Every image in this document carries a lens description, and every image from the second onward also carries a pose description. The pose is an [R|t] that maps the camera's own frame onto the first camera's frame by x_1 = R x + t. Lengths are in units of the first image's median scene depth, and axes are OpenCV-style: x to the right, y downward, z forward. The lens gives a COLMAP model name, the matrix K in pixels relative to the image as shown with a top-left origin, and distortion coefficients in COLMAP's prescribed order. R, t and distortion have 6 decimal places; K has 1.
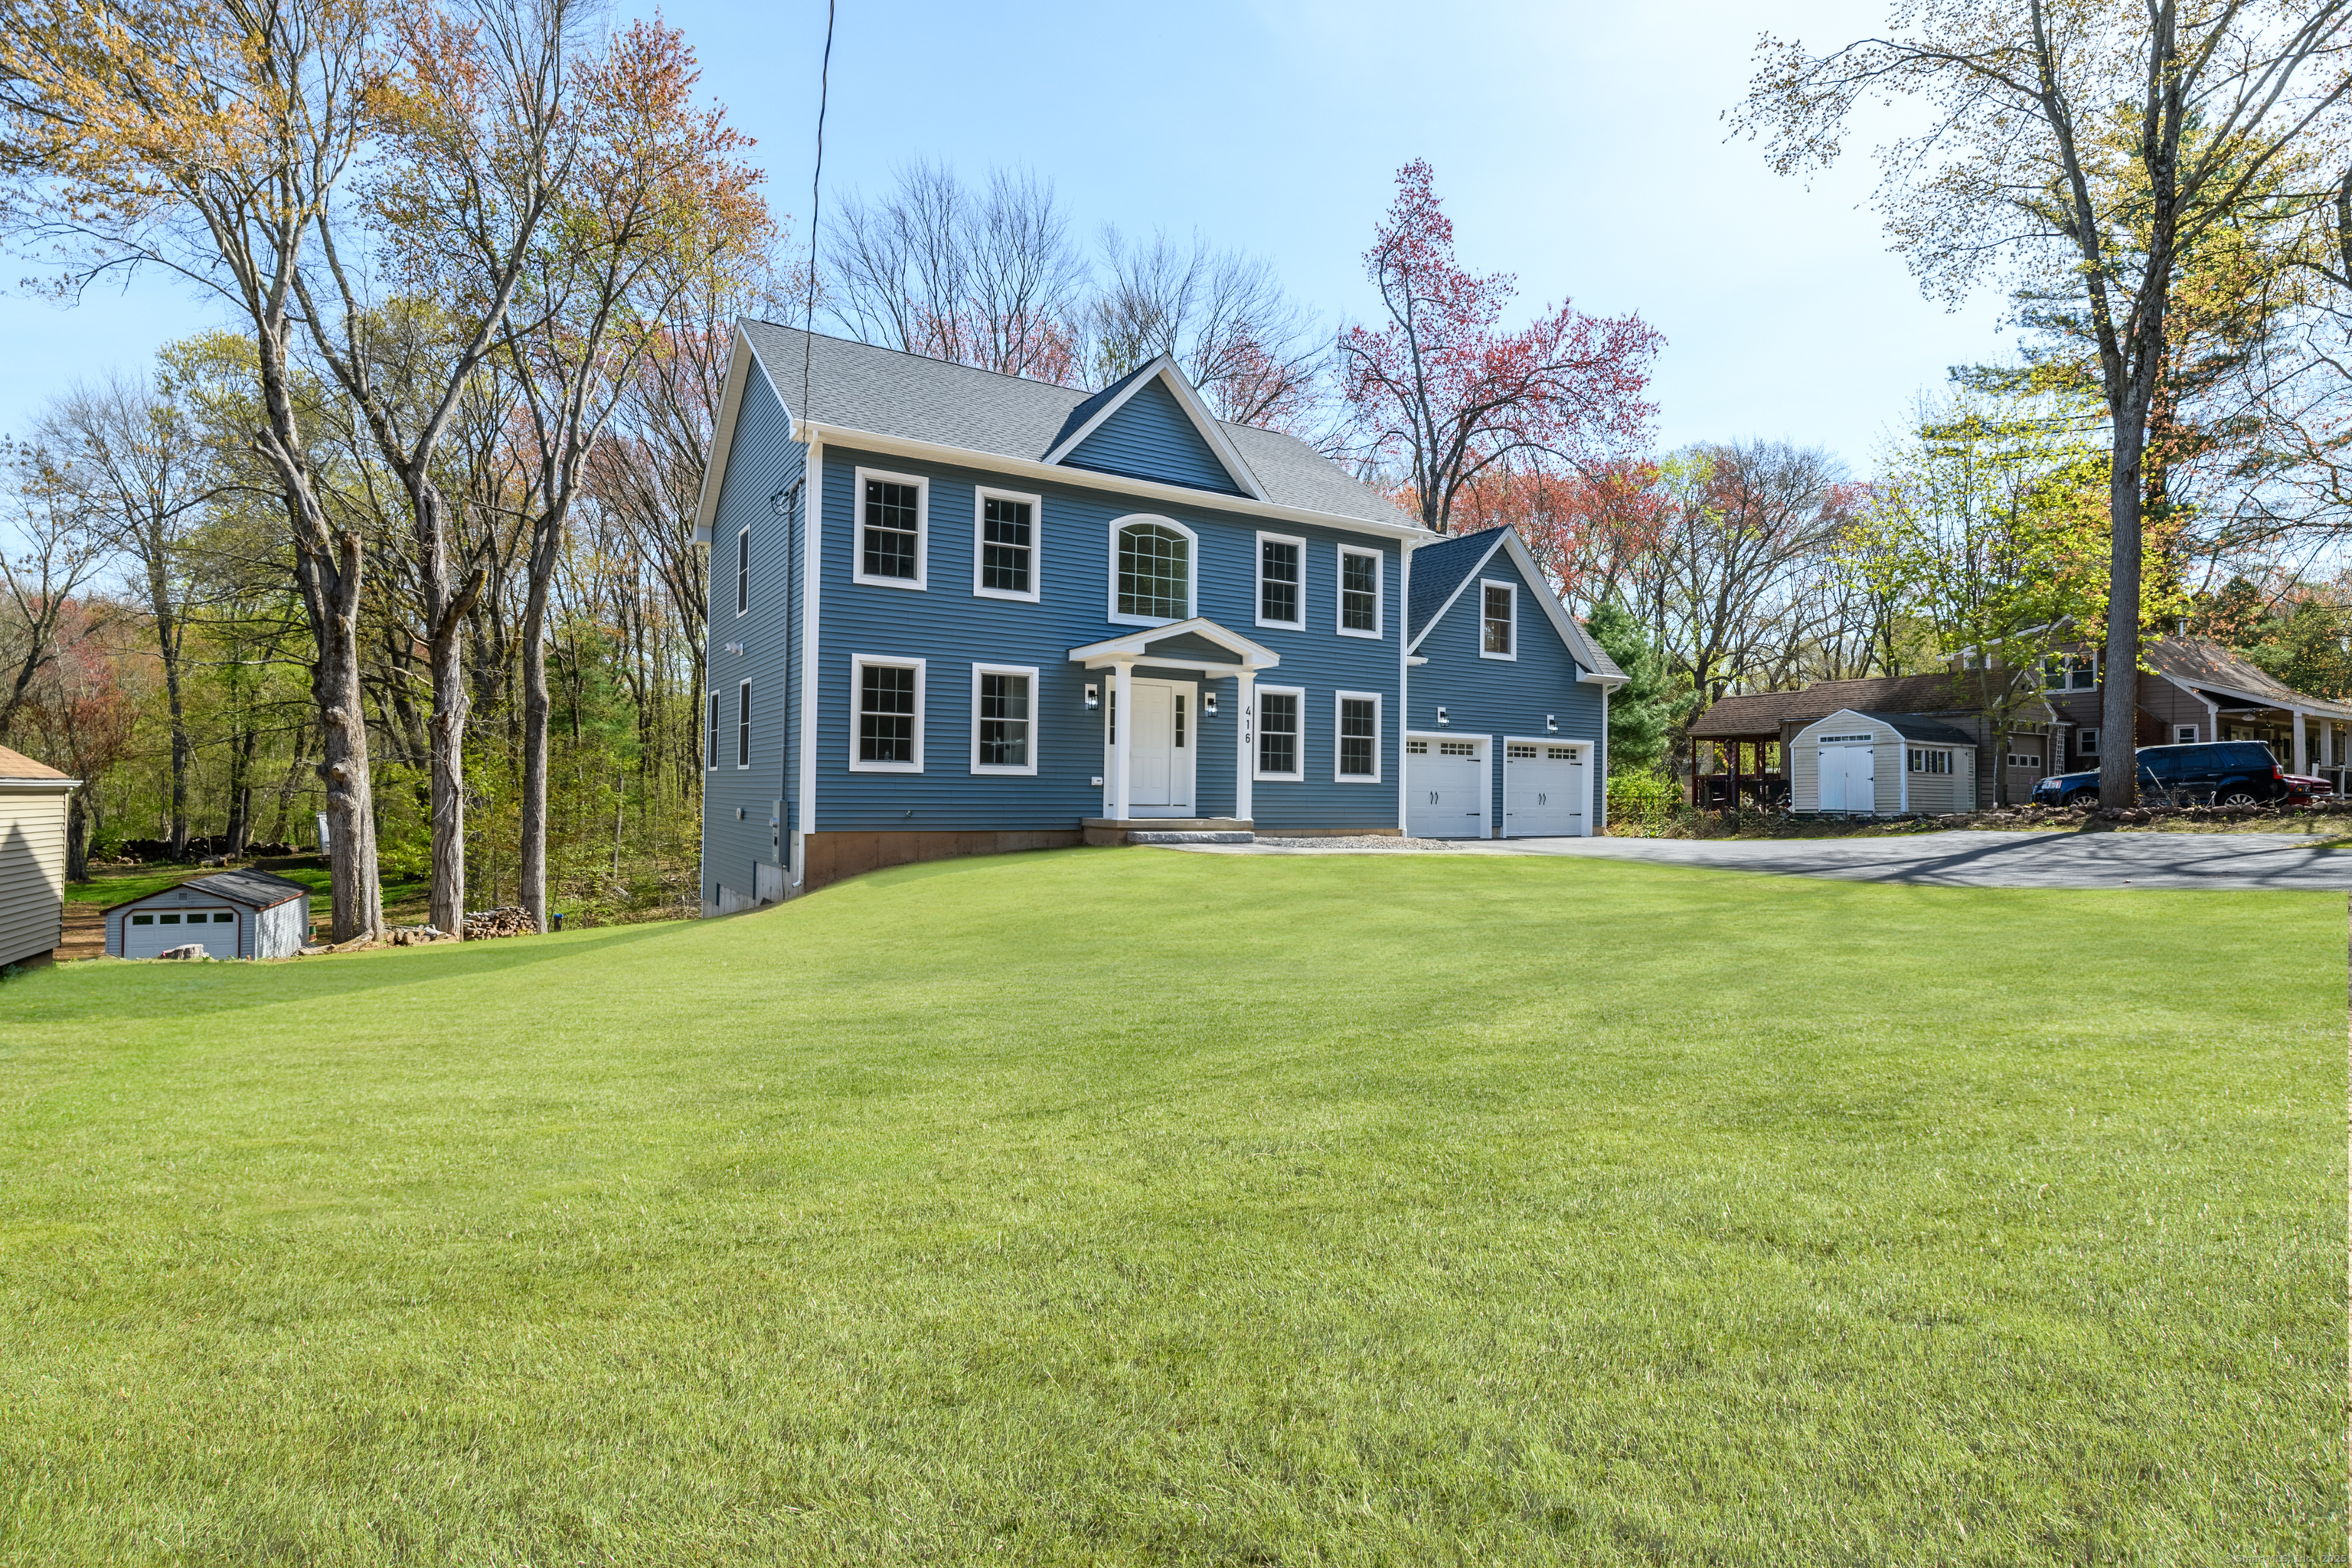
lens RADIAL K [[1170.3, 0, 1201.4], [0, 1170.3, 768.1], [0, 0, 1]] dist [-0.012435, -0.000433]
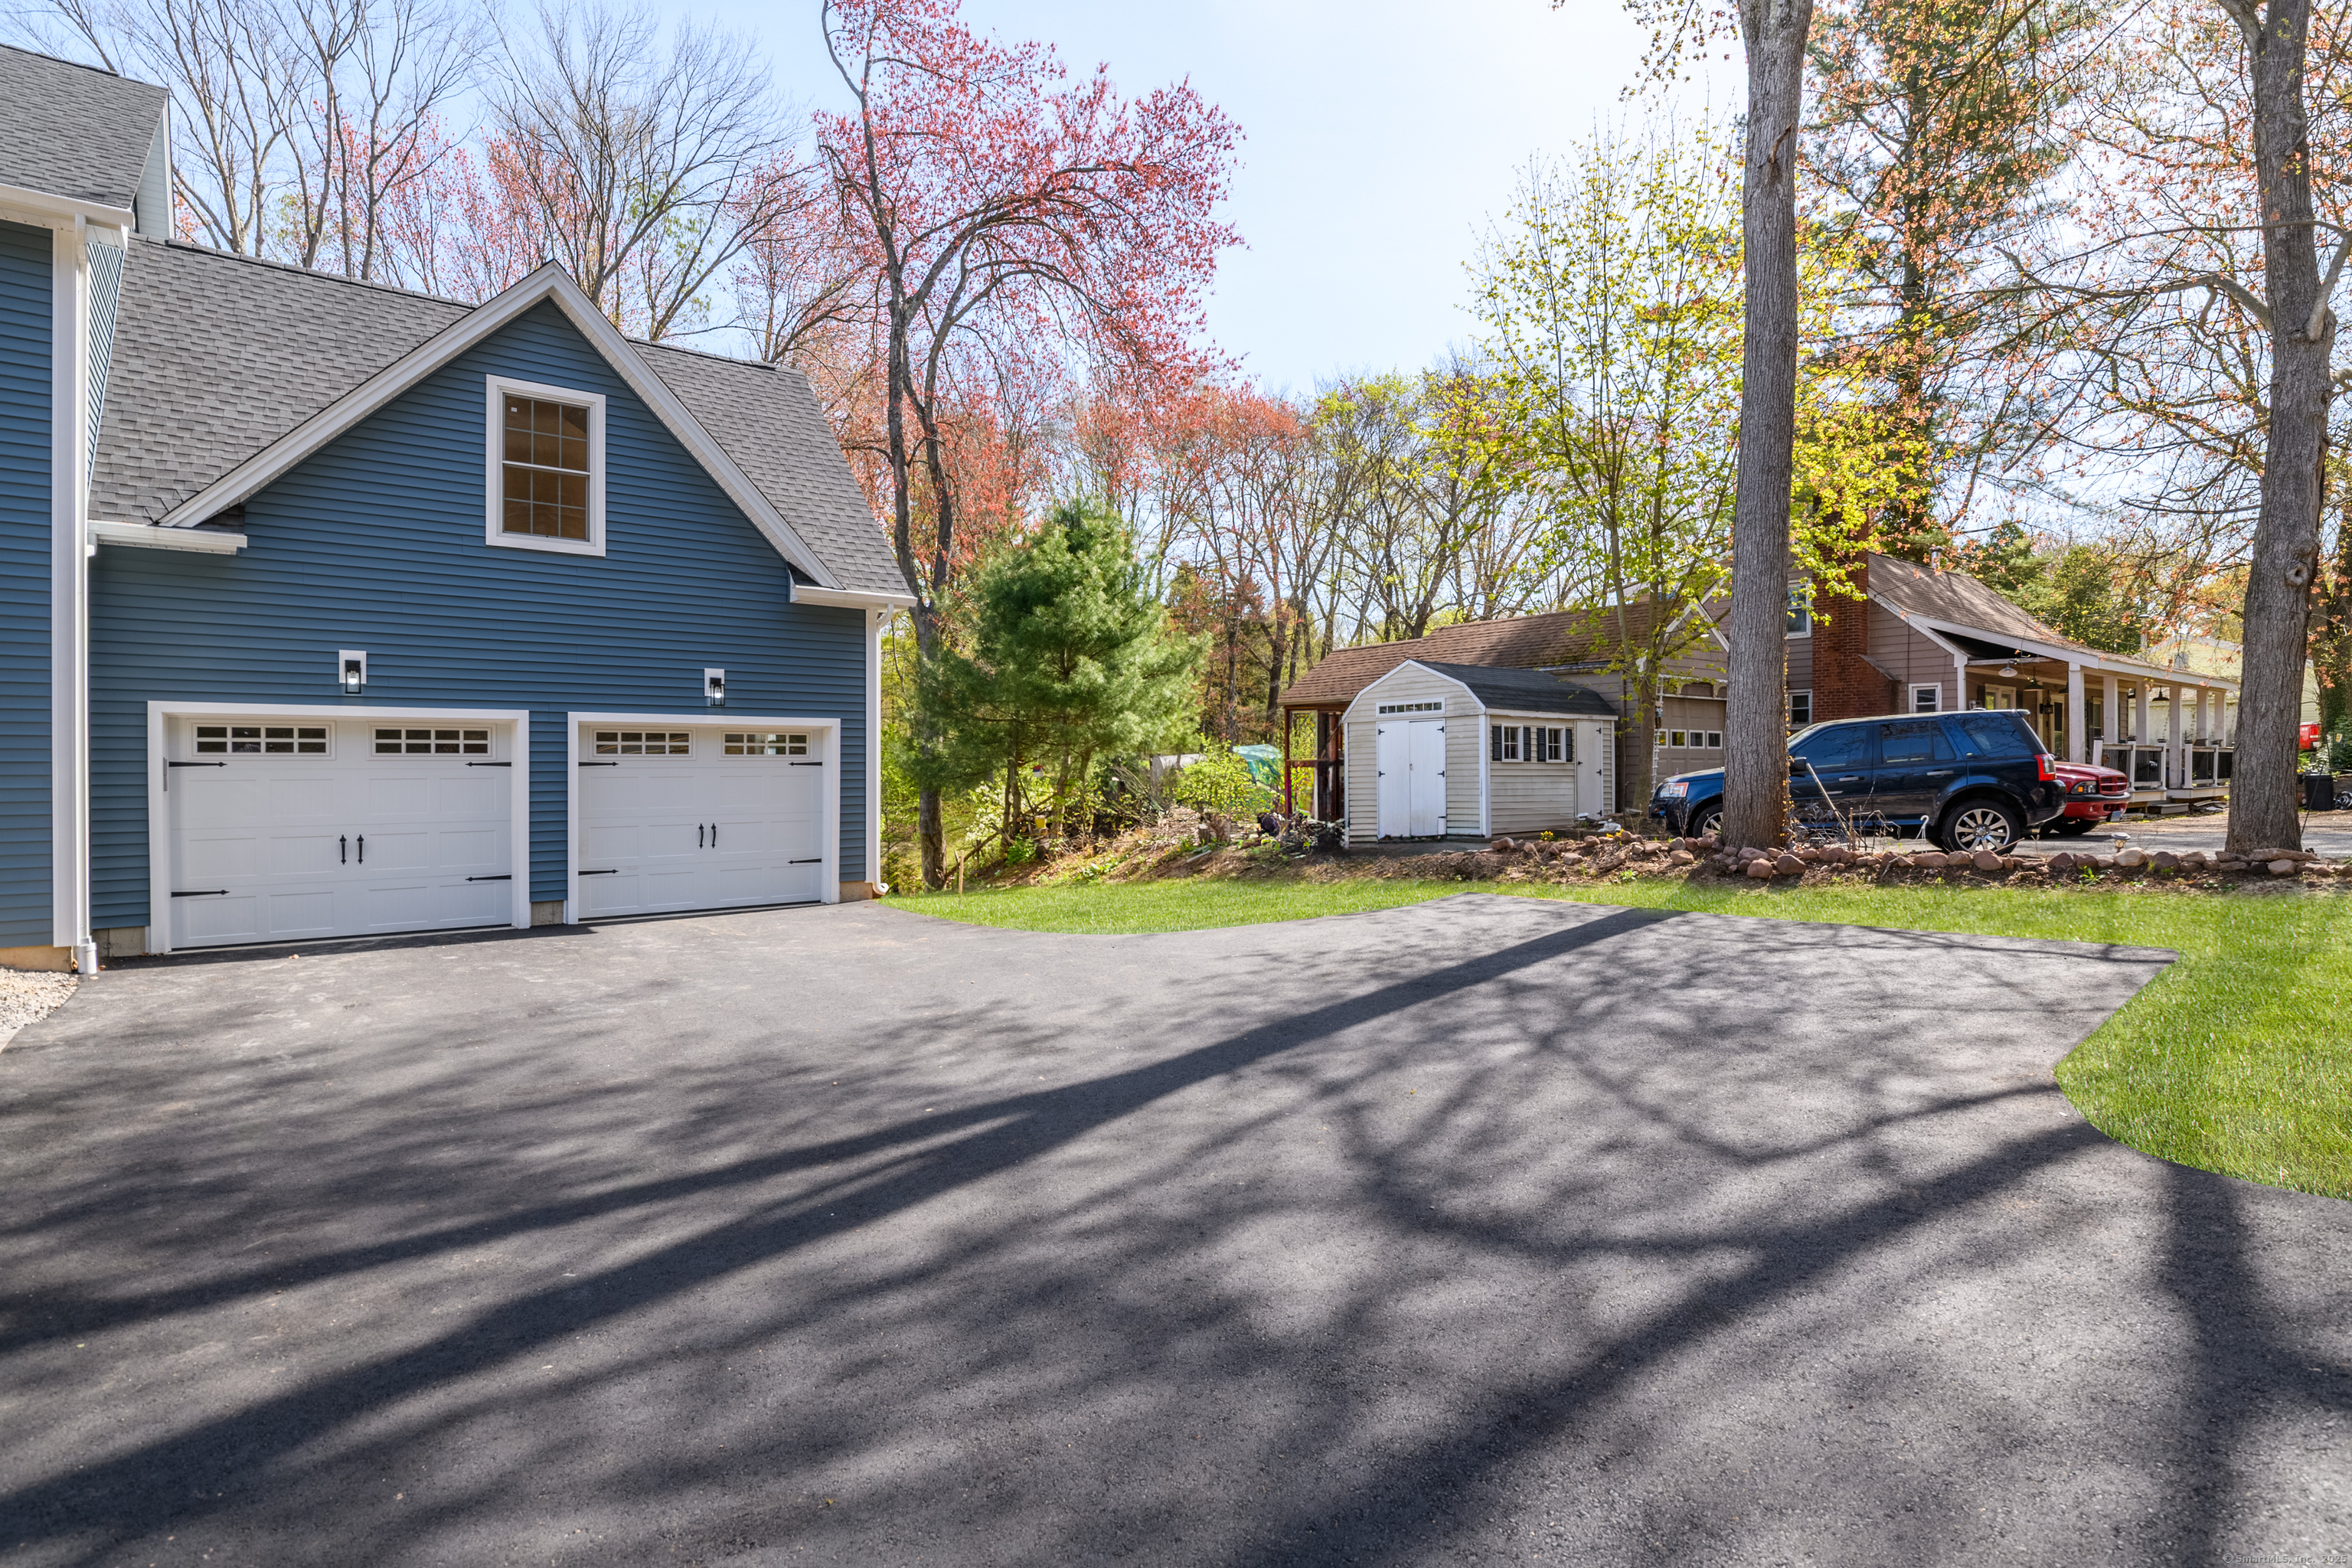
lens RADIAL K [[1170.3, 0, 1201.4], [0, 1170.3, 768.1], [0, 0, 1]] dist [-0.012435, -0.000433]
pose [[0.992653, -0.014042, 0.120175, 0.564162], [0.010784, 0.999558, 0.027719, -0.018235], [-0.120511, -0.026220, 0.992366, 0.606407]]
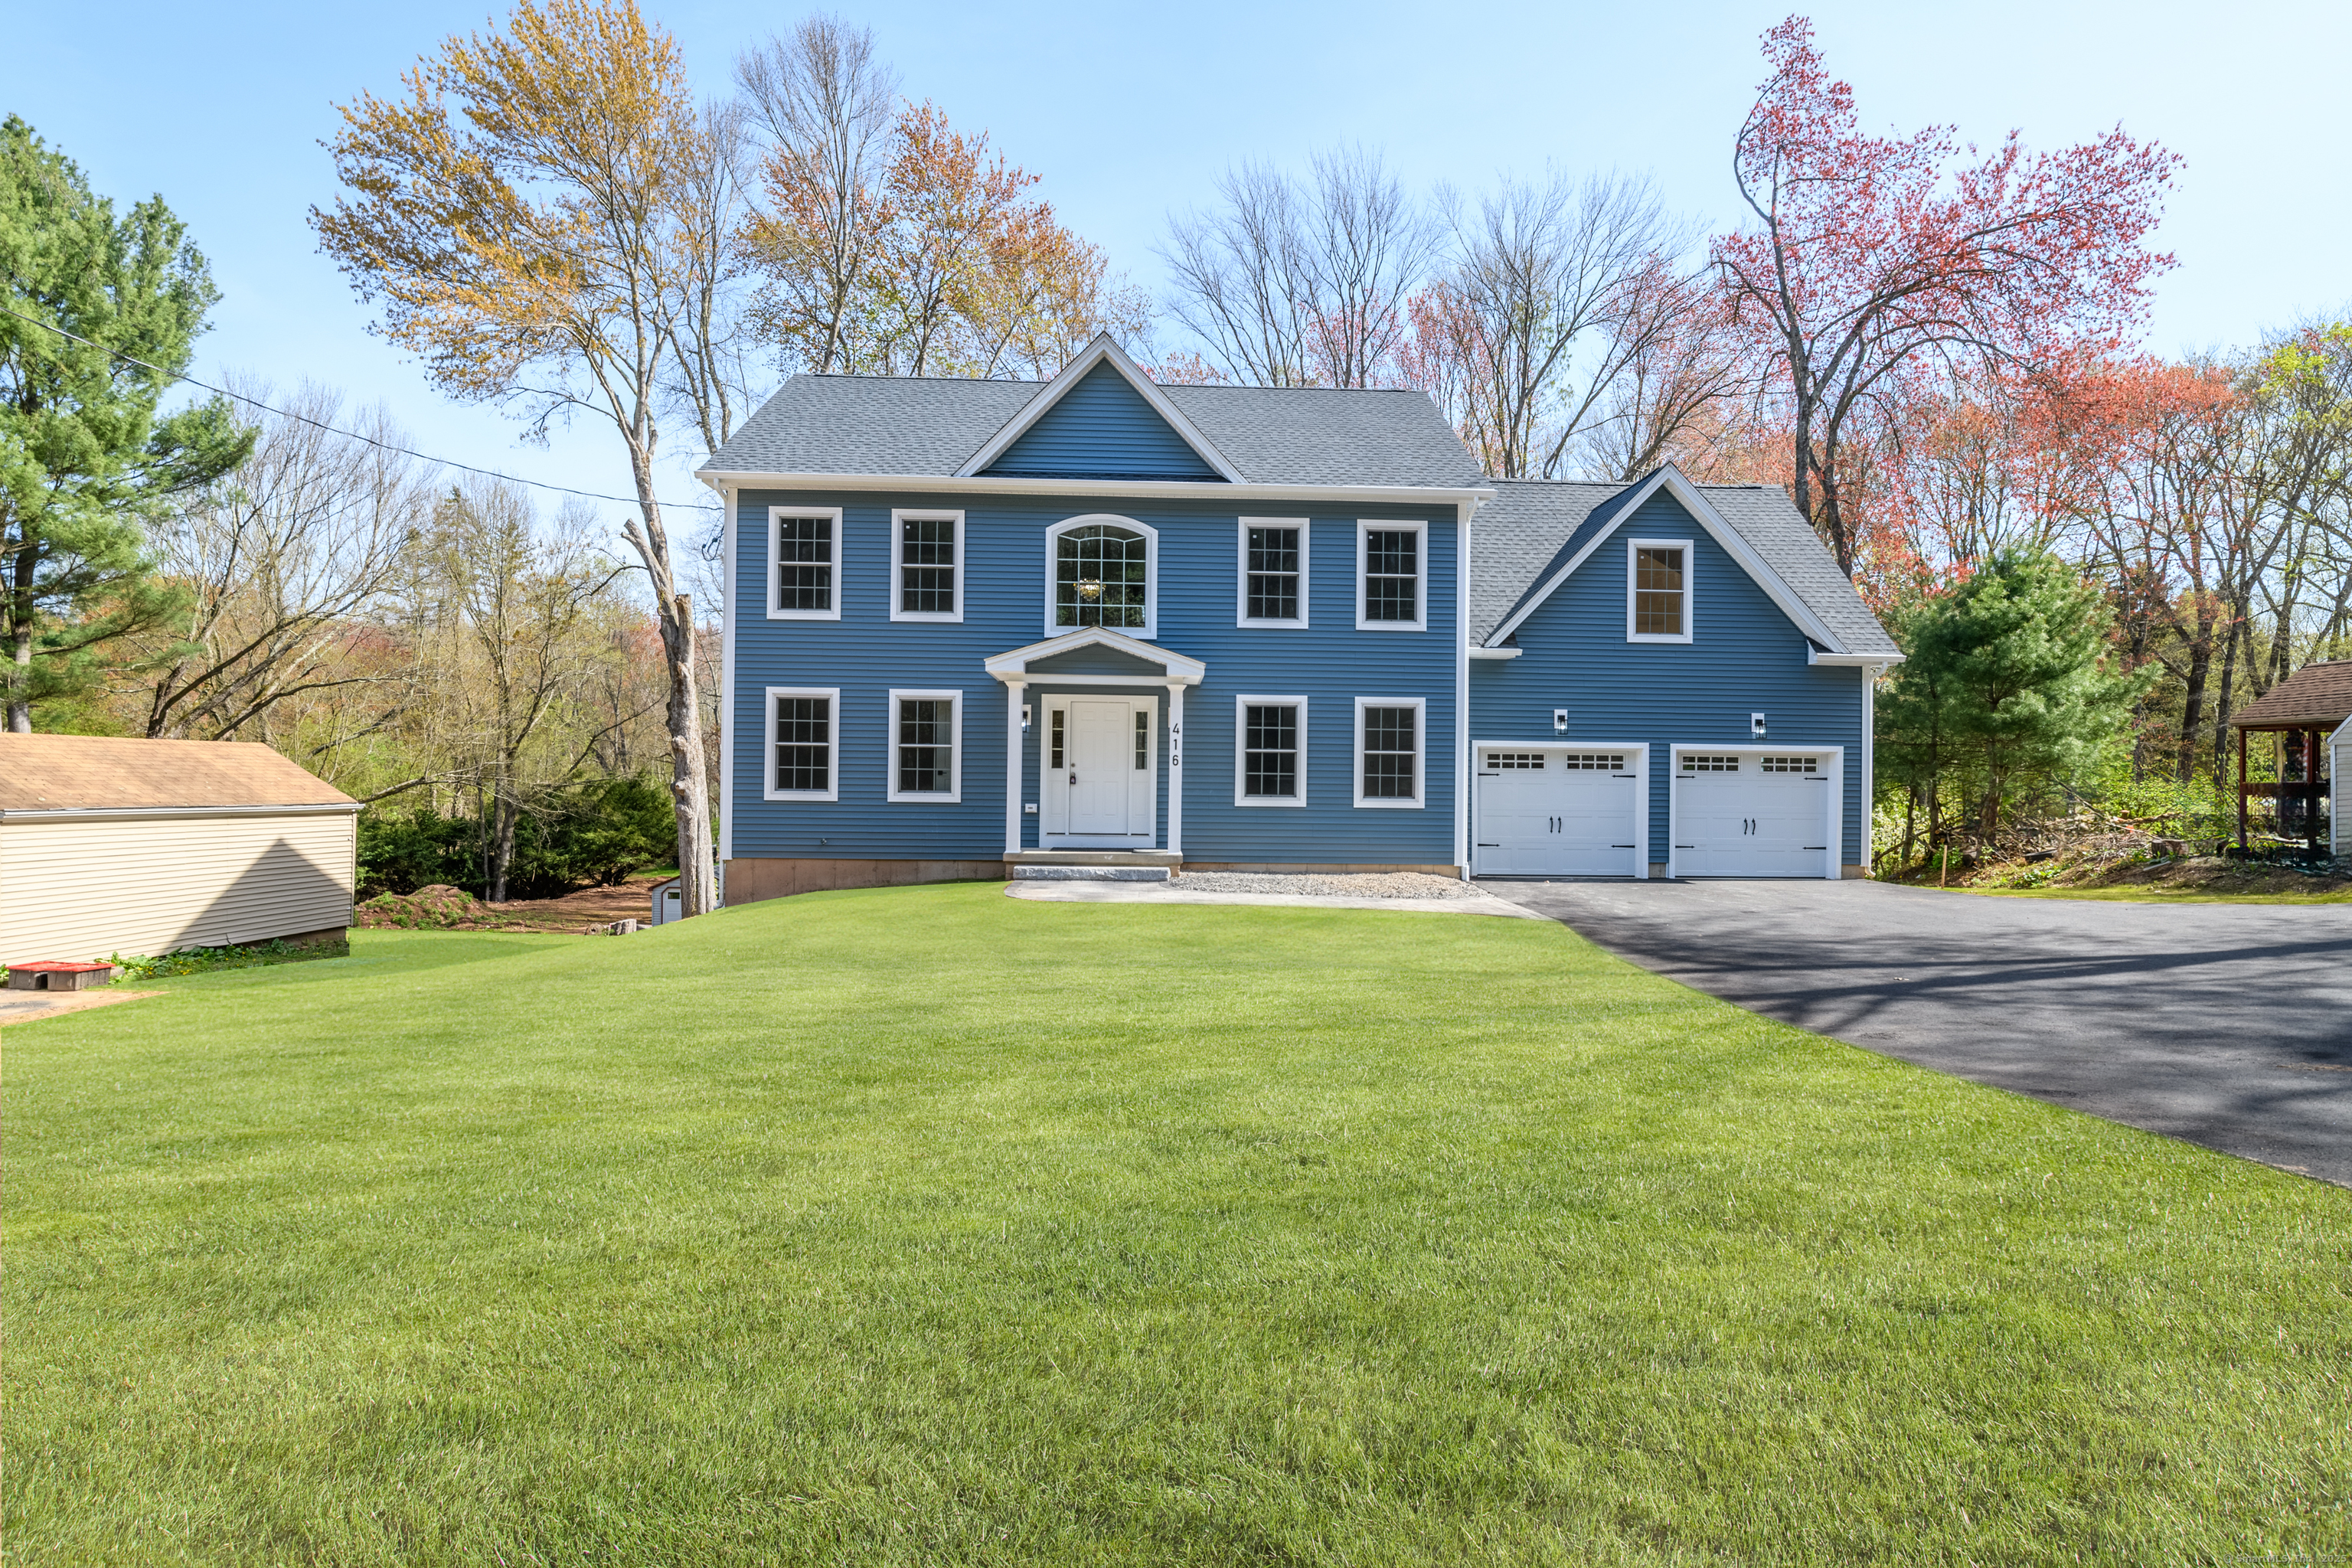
lens RADIAL K [[1170.3, 0, 1201.4], [0, 1170.3, 768.1], [0, 0, 1]] dist [-0.012435, -0.000433]
pose [[0.869134, -0.007711, -0.494516, 0.452971], [0.009914, 0.999949, 0.001832, -0.019651], [0.494477, -0.006495, 0.869166, 0.236430]]
